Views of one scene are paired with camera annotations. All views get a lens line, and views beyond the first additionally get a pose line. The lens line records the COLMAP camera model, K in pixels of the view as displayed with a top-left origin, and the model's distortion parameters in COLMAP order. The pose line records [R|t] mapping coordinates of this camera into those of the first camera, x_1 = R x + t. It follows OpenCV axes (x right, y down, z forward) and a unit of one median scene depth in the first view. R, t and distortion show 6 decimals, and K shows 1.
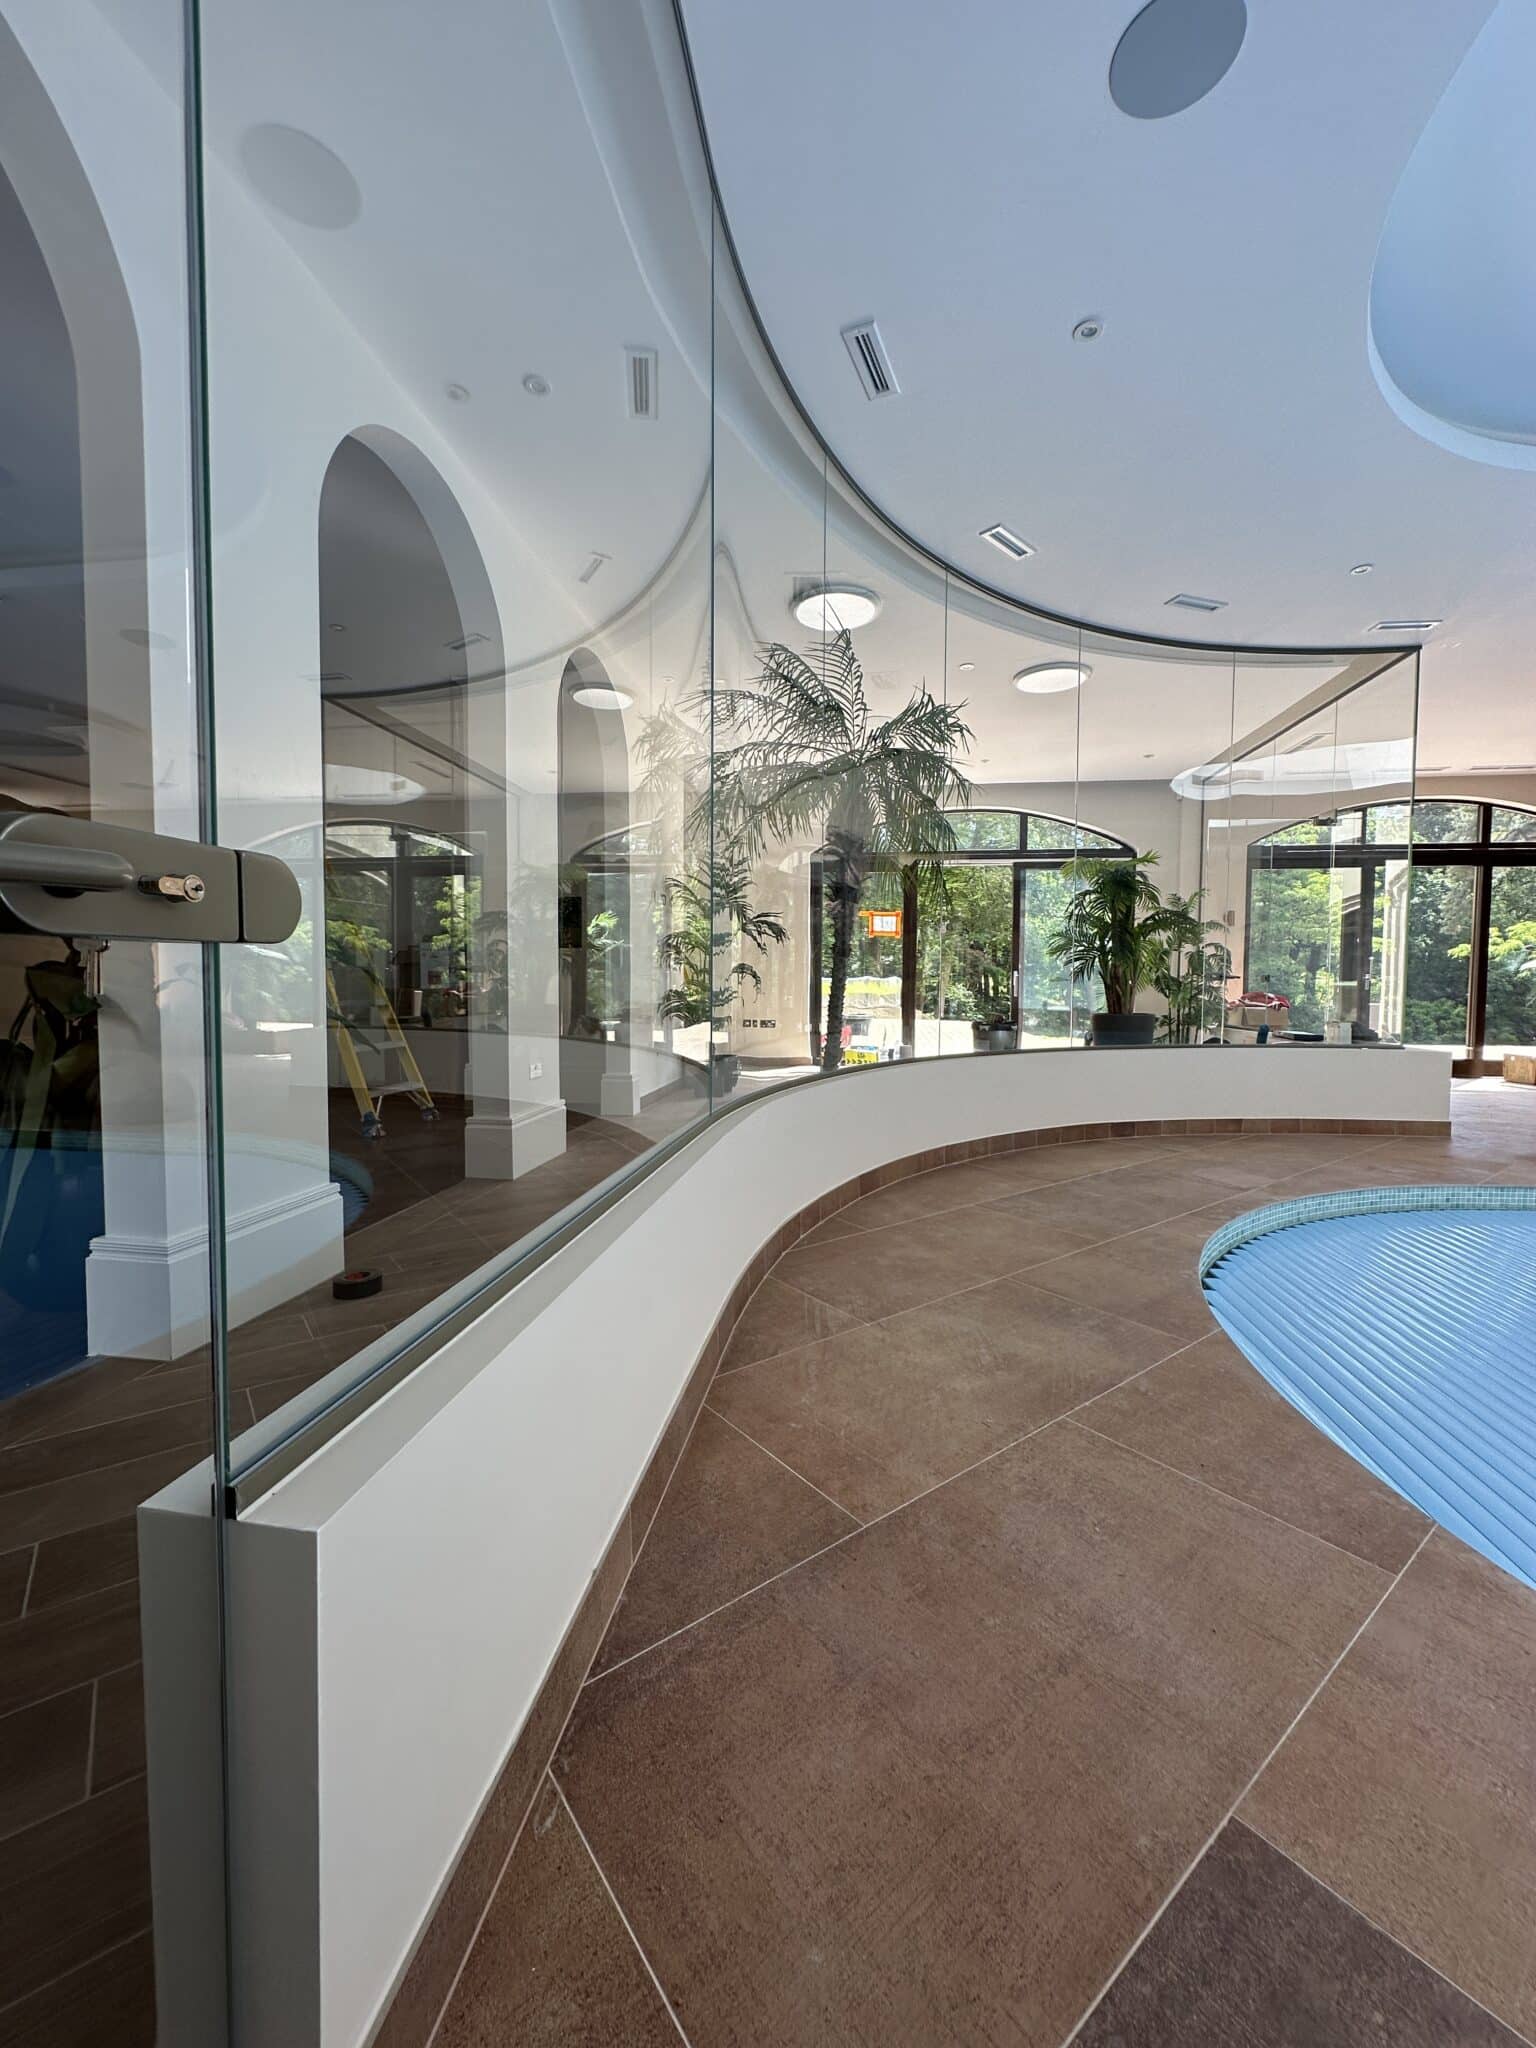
lens RADIAL K [[812.0, 0, 768.6], [0, 812.0, 1019.6], [0, 0, 1]] dist [-0.001043, 0.000043]
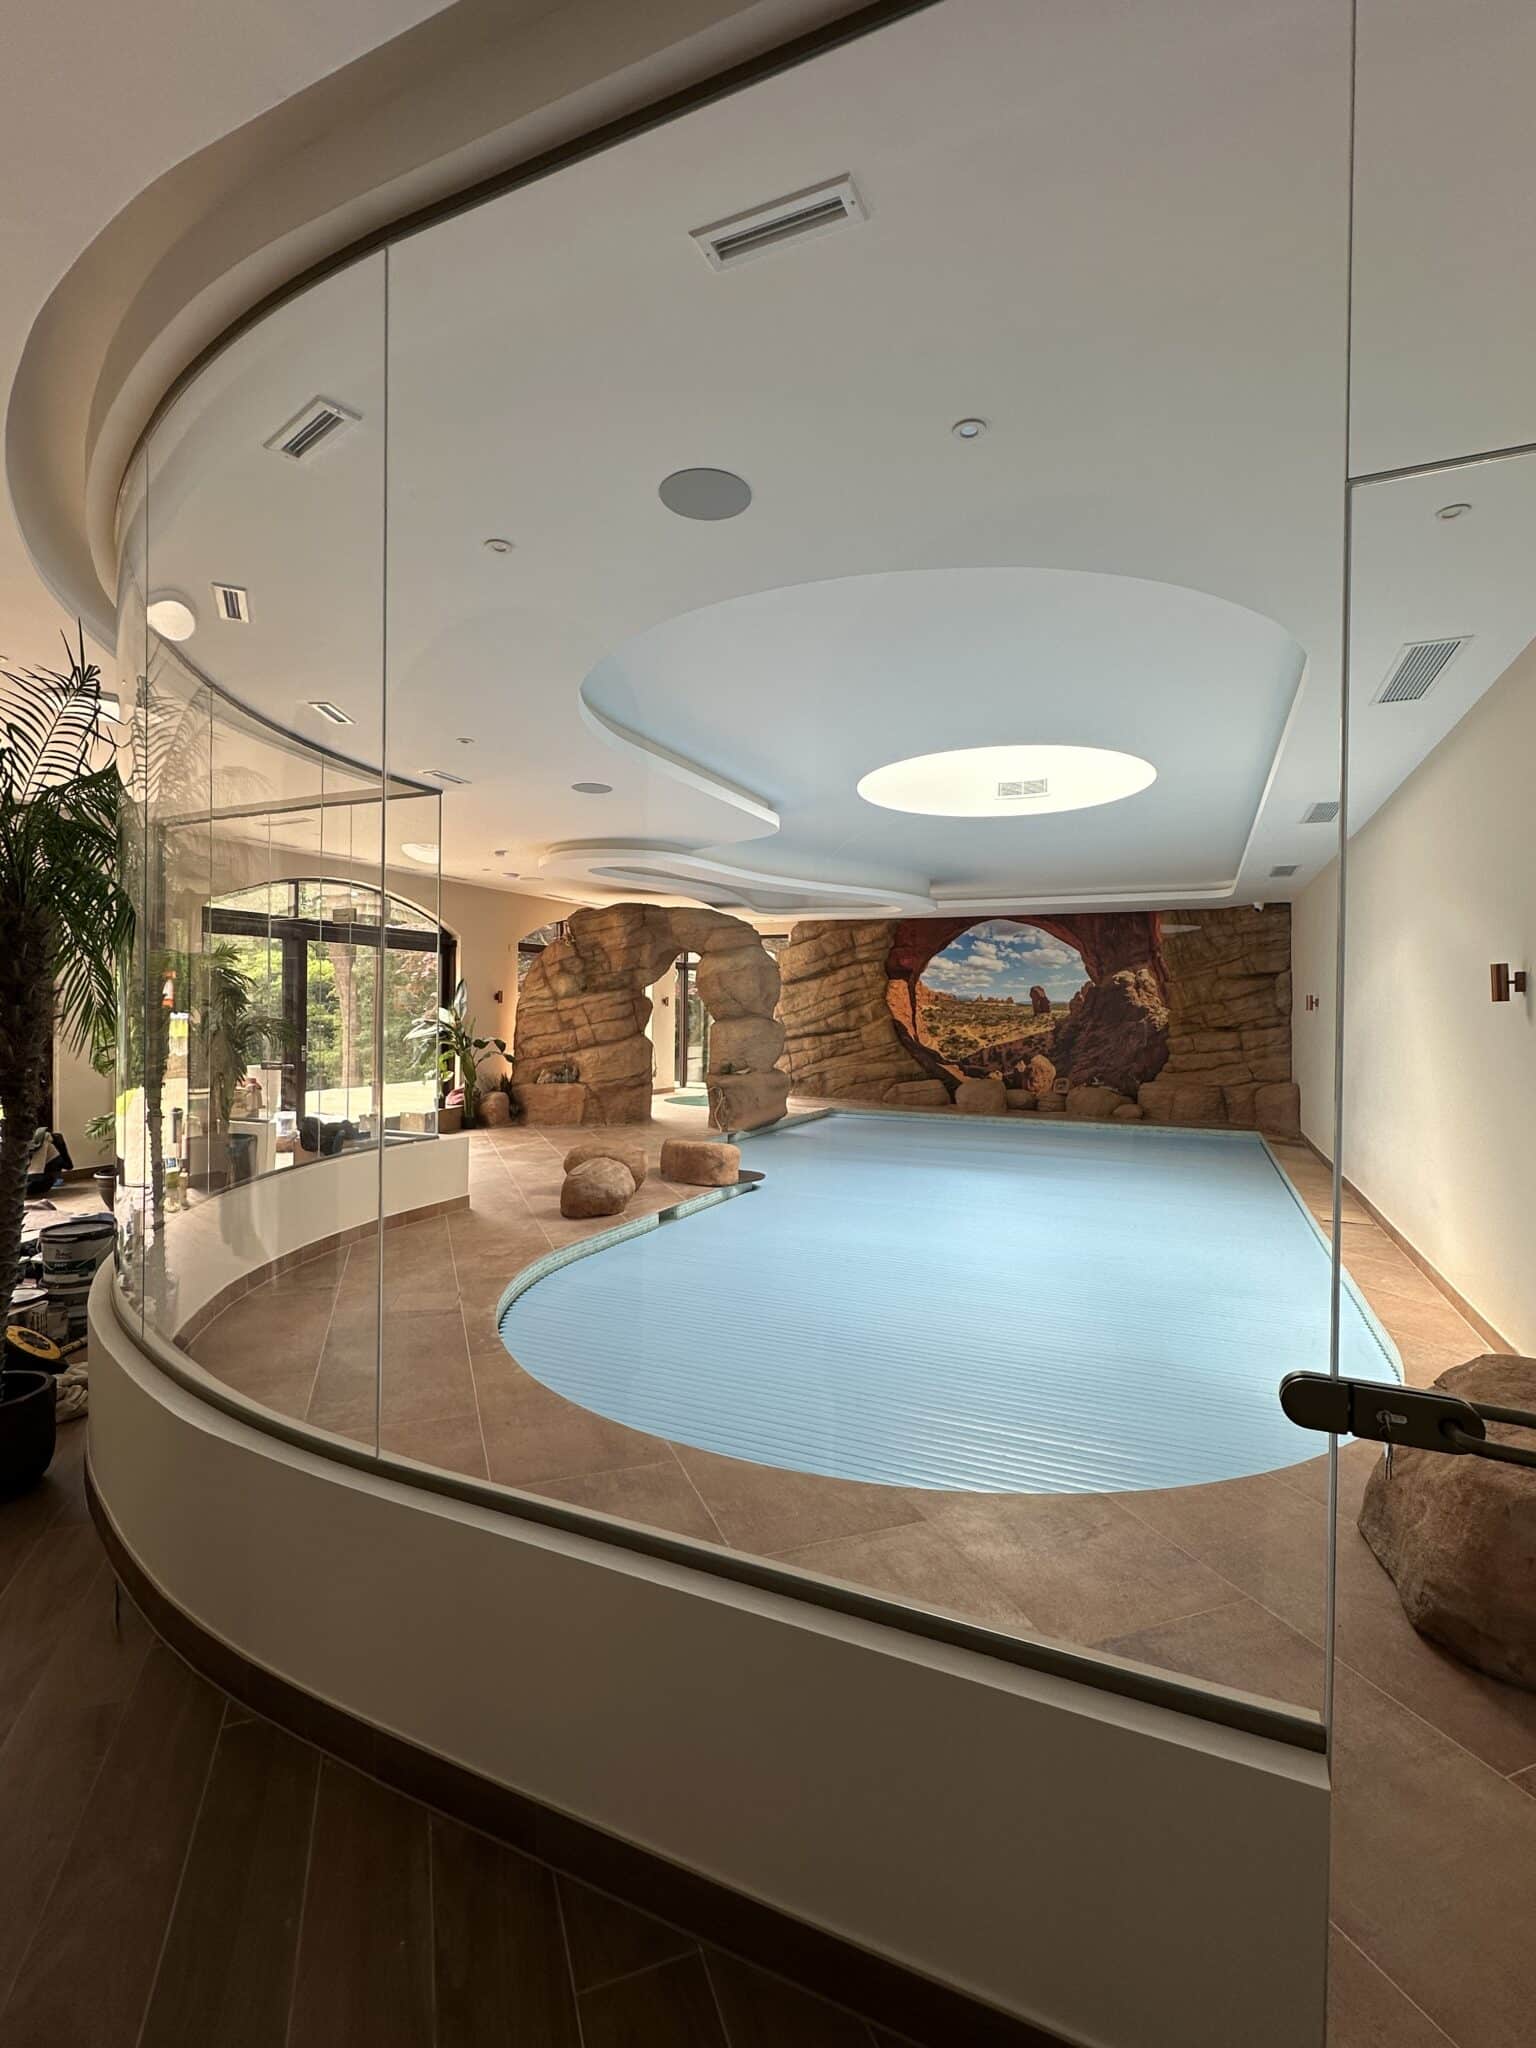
lens RADIAL K [[945.3, 0, 767.4], [0, 945.3, 1023.2], [0, 0, 1]] dist [0.000537, 0.000237]
pose [[0.290948, -0.015435, 0.956614, -0.430705], [0.031045, 0.999496, 0.006685, -0.149488], [-0.956235, 0.027753, 0.291280, 0.210501]]
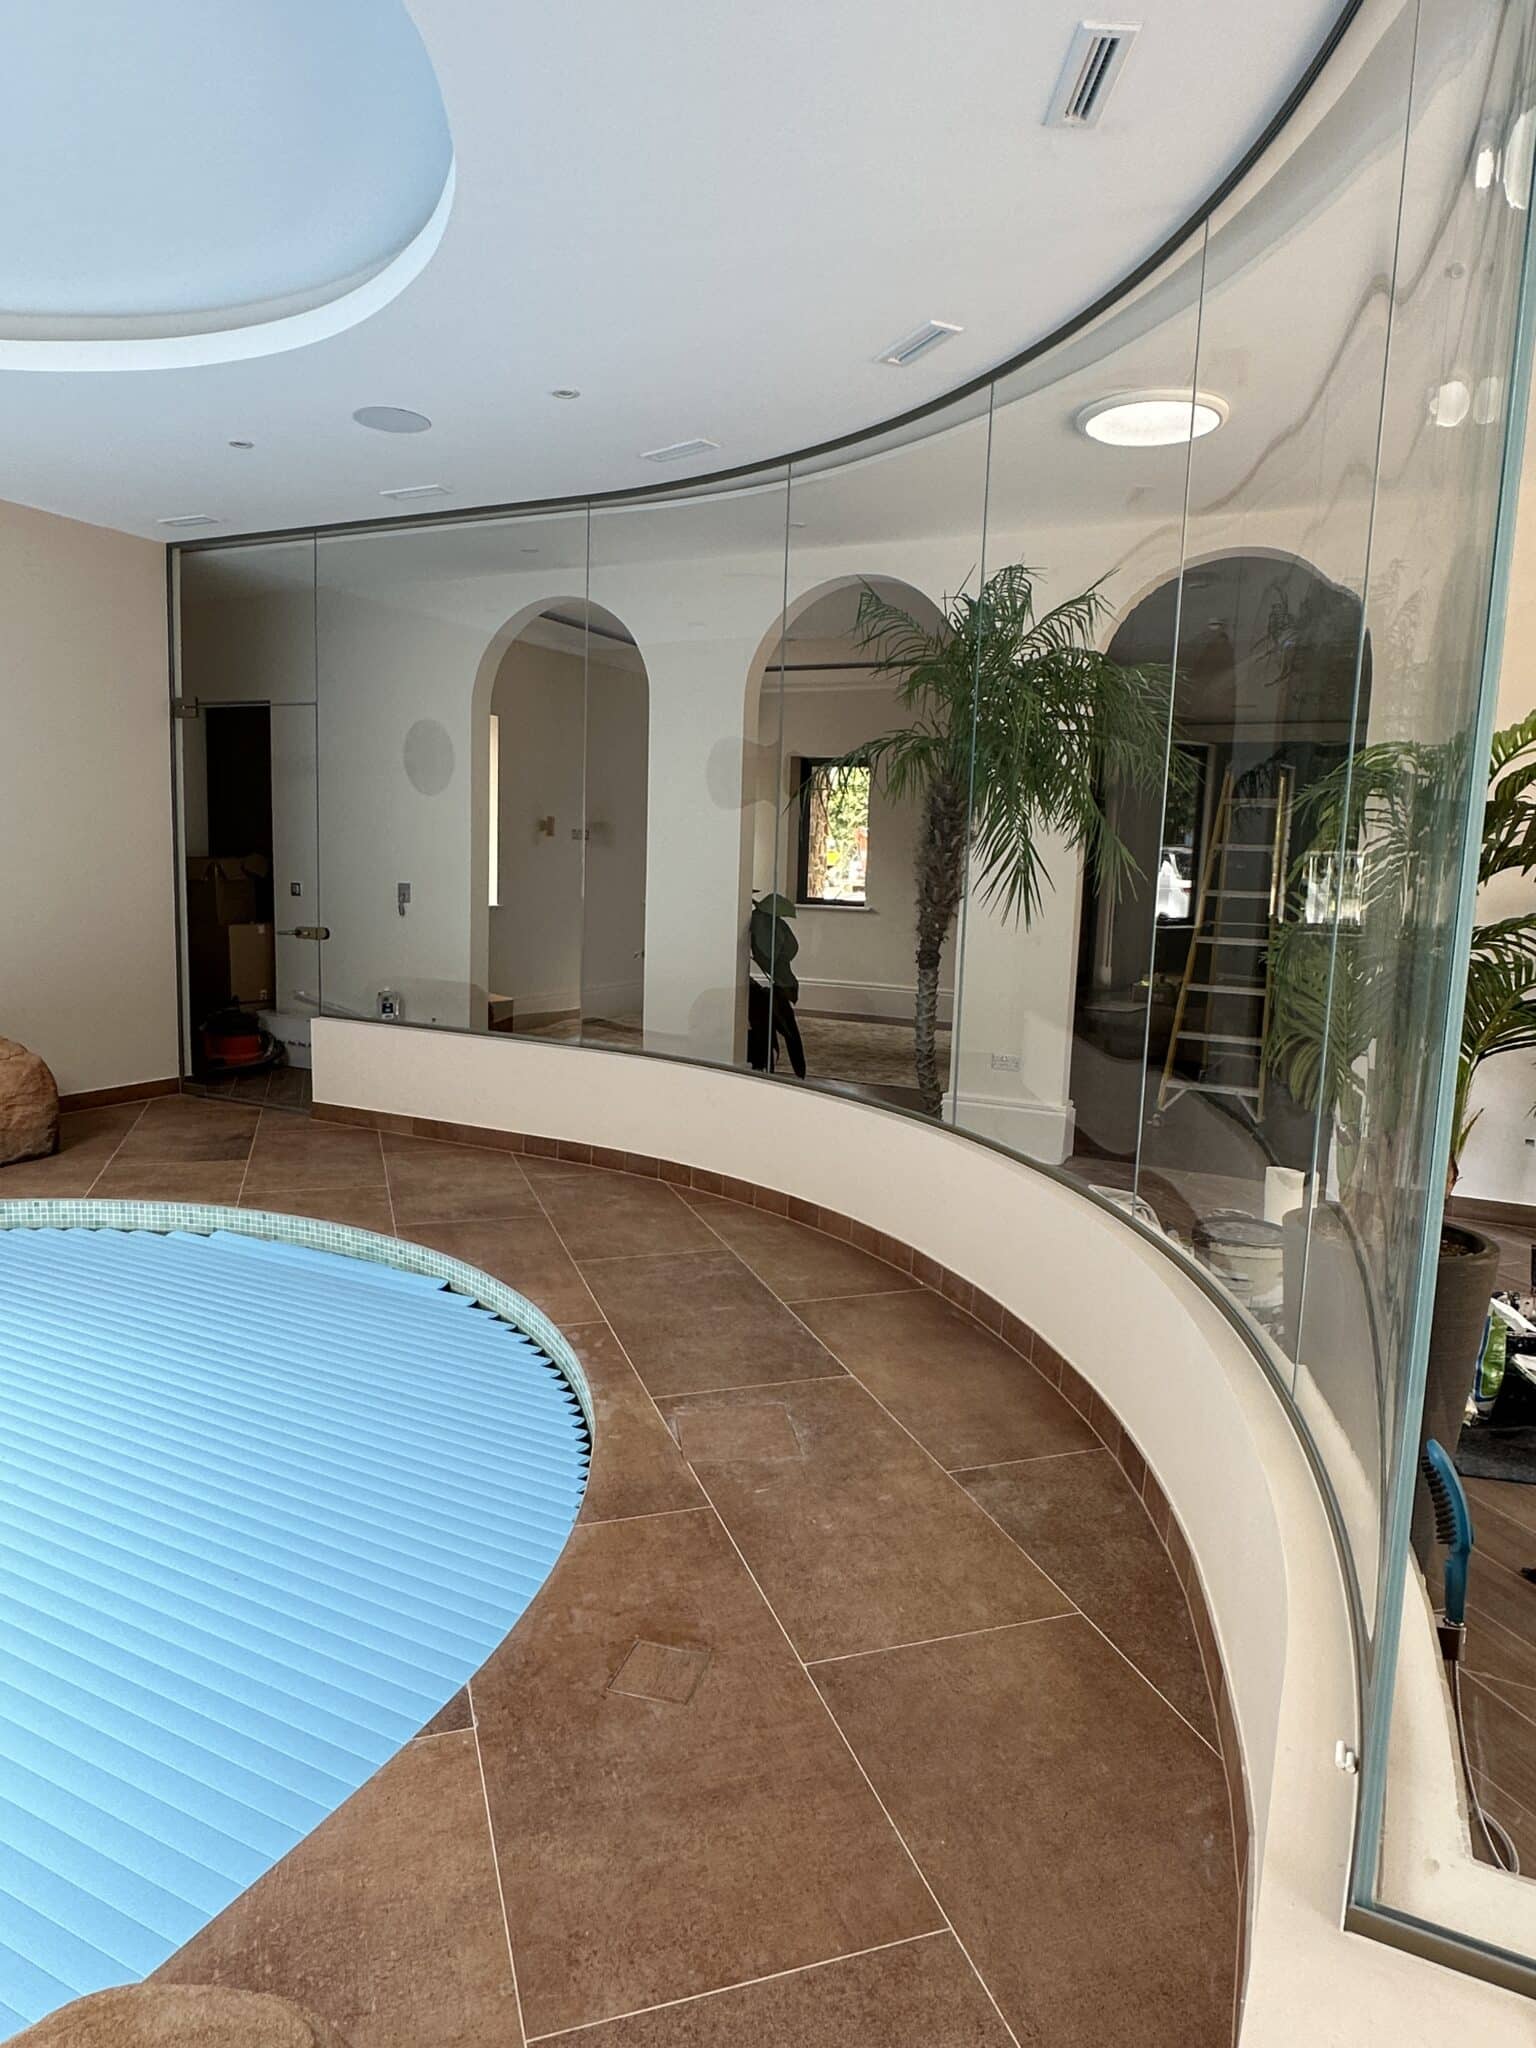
lens RADIAL K [[1259.9, 0, 768.6], [0, 1259.9, 1016.9], [0, 0, 1]] dist [-0.000331, 0.002043]
pose [[-0.320776, 0.105385, -0.941274, 1.254133], [-0.072751, 0.988113, 0.135422, -0.178744], [0.944357, 0.111919, -0.309296, 1.189144]]
